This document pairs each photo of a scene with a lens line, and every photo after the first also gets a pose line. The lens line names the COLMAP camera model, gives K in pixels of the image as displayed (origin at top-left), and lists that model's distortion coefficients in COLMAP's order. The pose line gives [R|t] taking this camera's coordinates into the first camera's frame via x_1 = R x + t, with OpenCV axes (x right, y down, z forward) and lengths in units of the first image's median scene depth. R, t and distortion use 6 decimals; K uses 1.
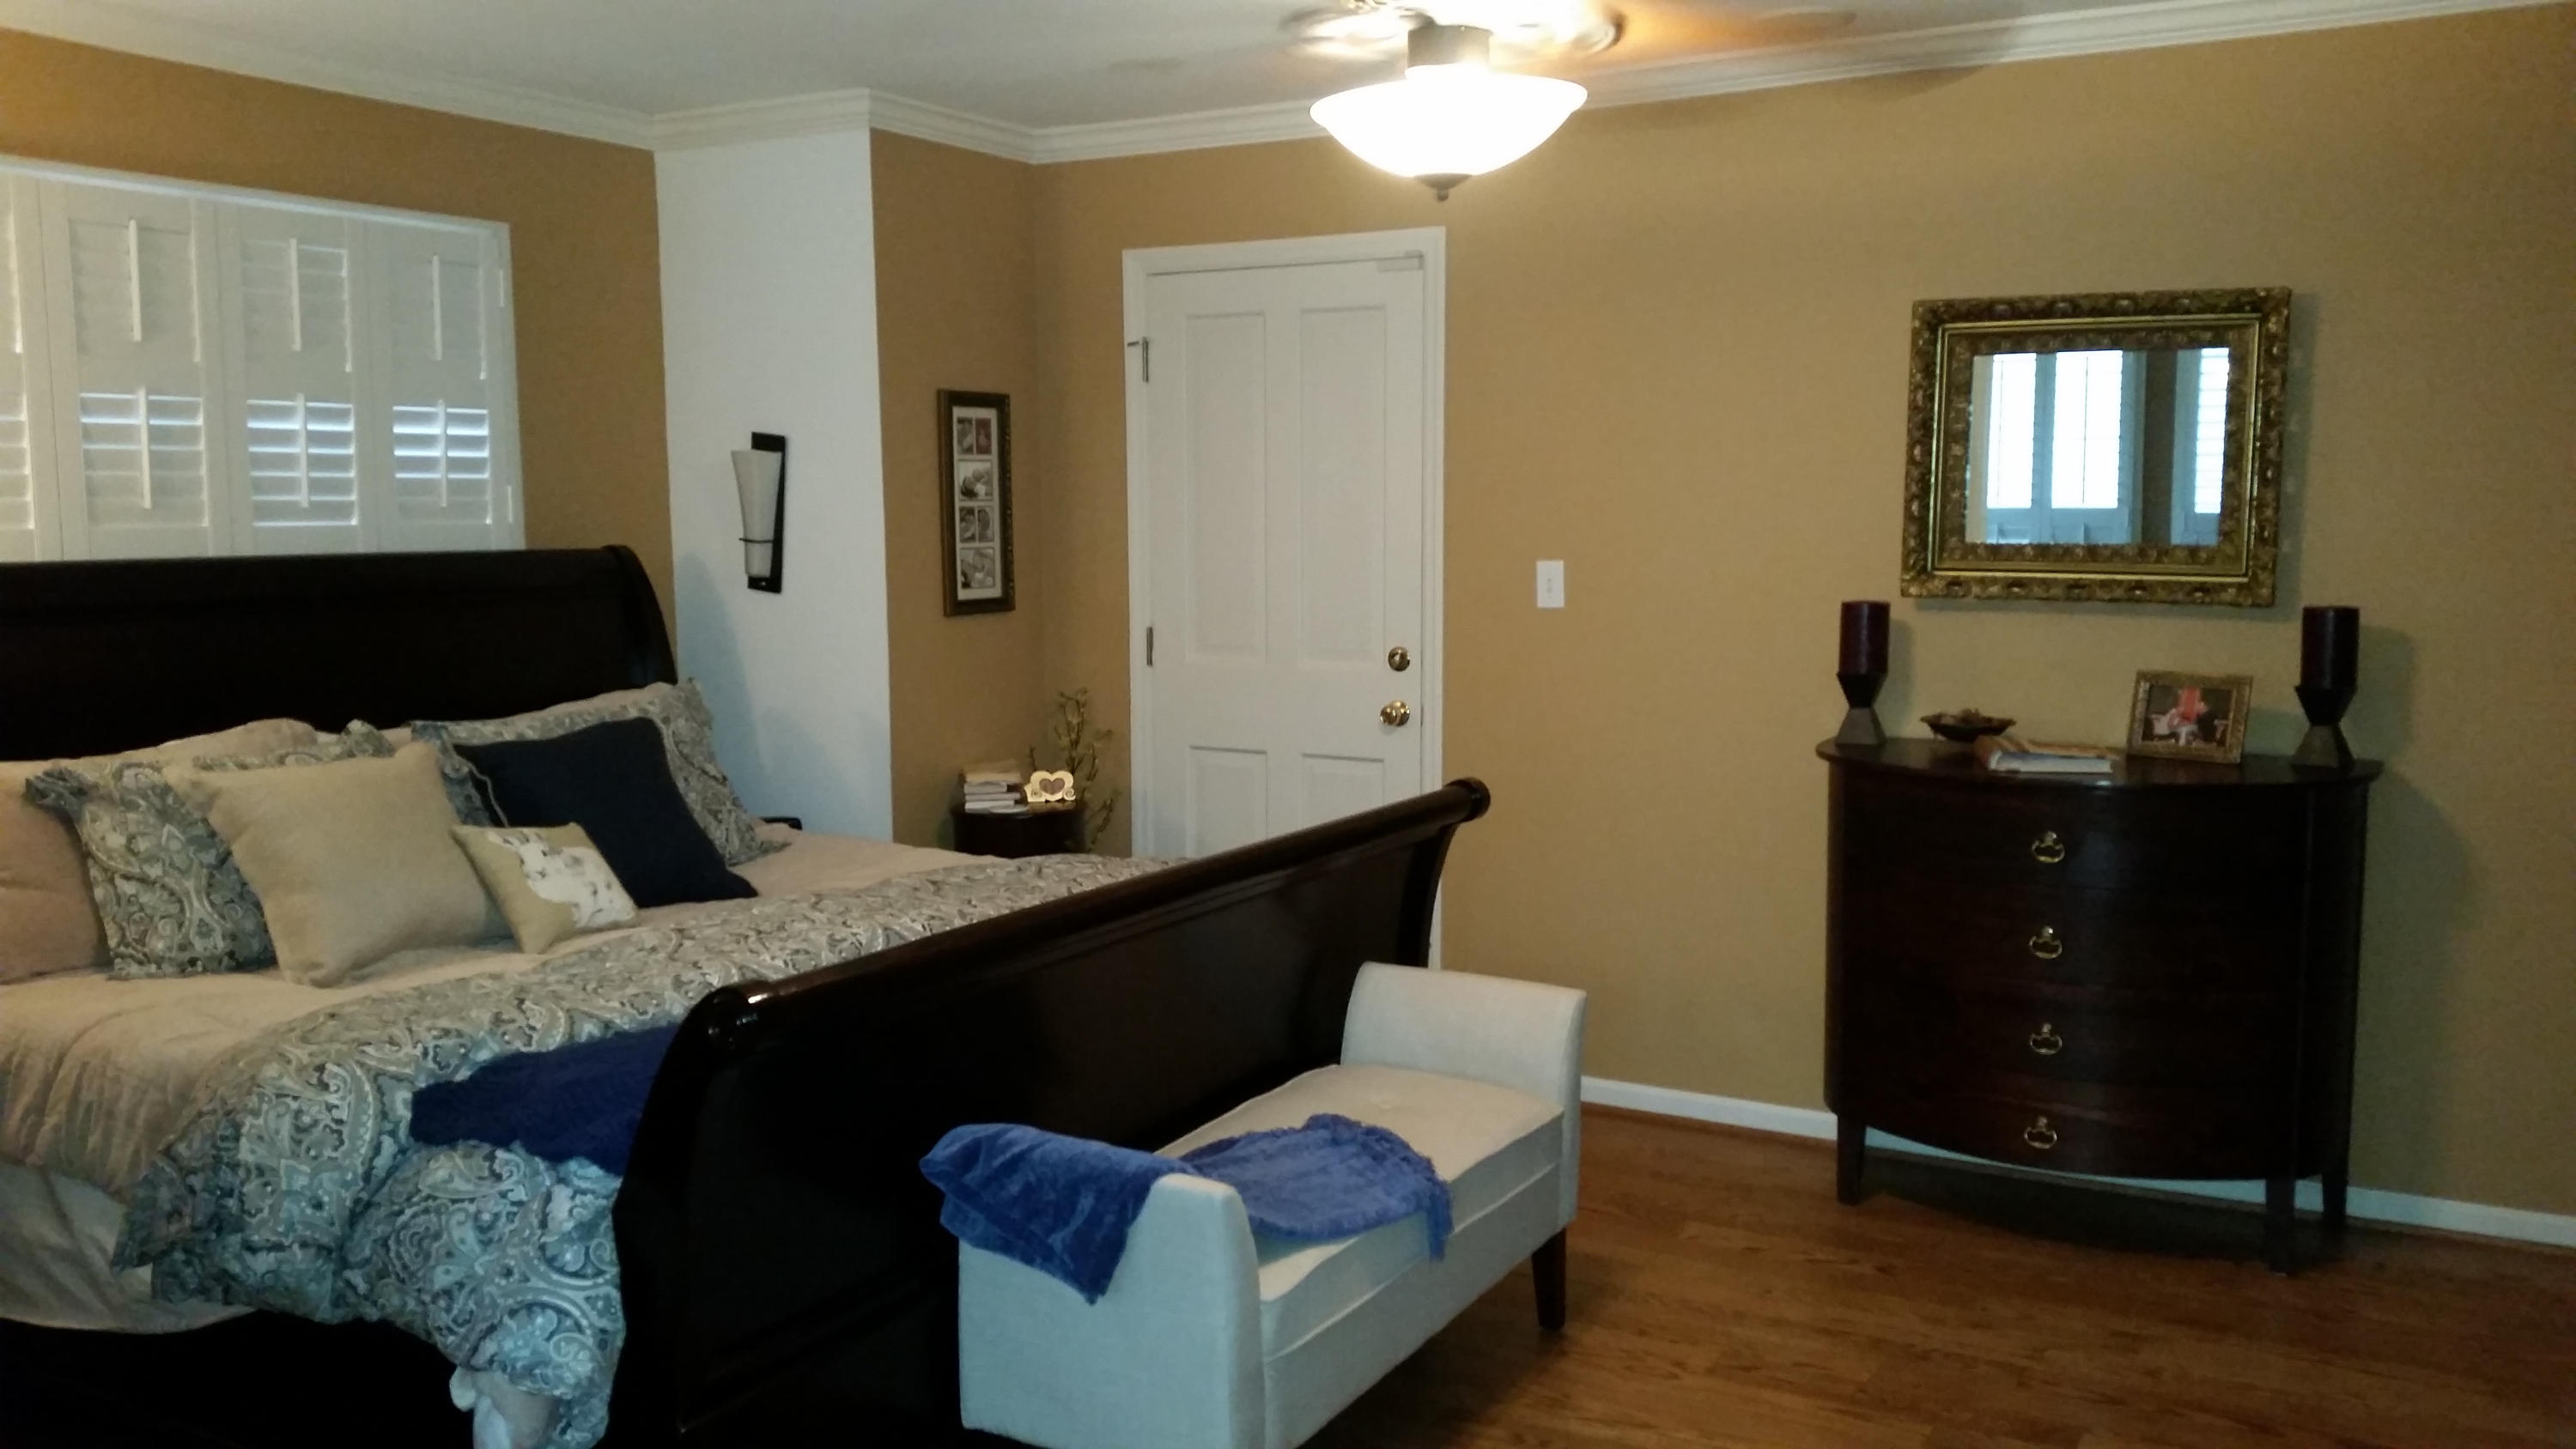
lens RADIAL K [[2073.2, 0, 1293.2], [0, 2073.2, 738.2], [0, 0, 1]] dist [0.154598, -0.313996]
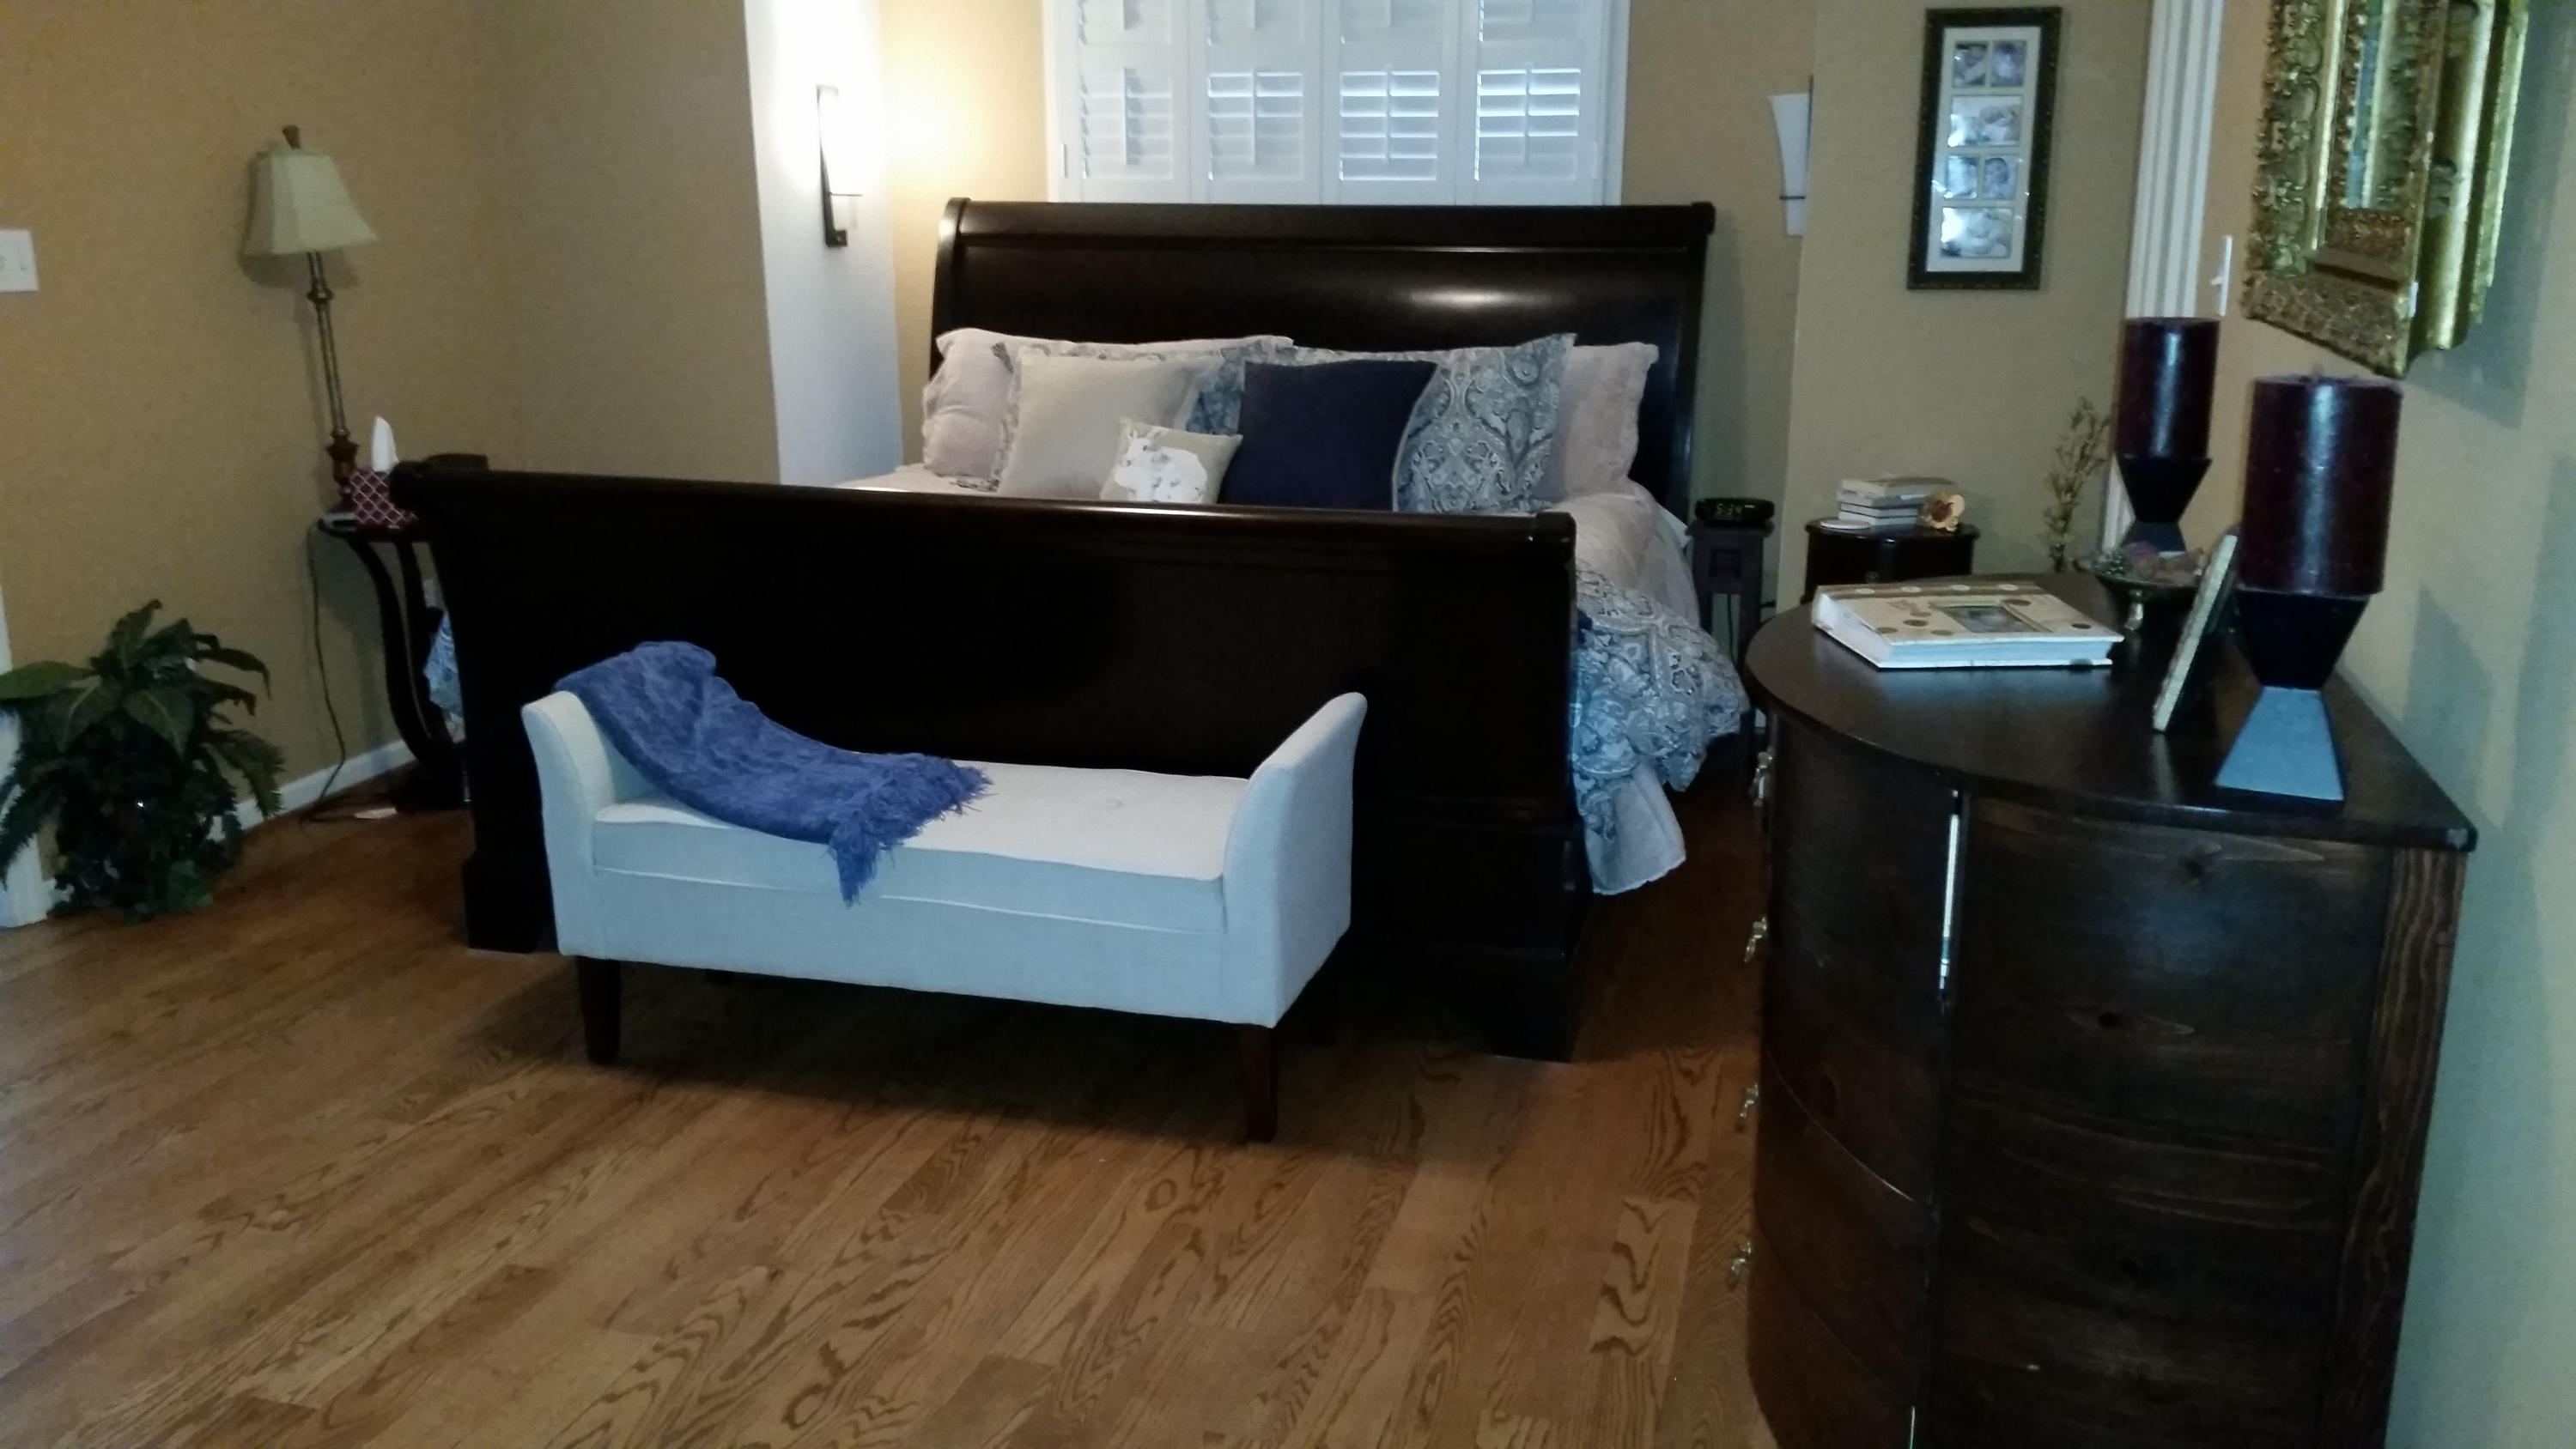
lens RADIAL K [[2073.2, 0, 1293.2], [0, 2073.2, 738.2], [0, 0, 1]] dist [0.154598, -0.313996]
pose [[0.265461, 0.248345, -0.931587, 0.727459], [-0.112234, 0.967646, 0.225976, -0.057346], [0.957567, 0.044568, 0.284745, 0.634194]]
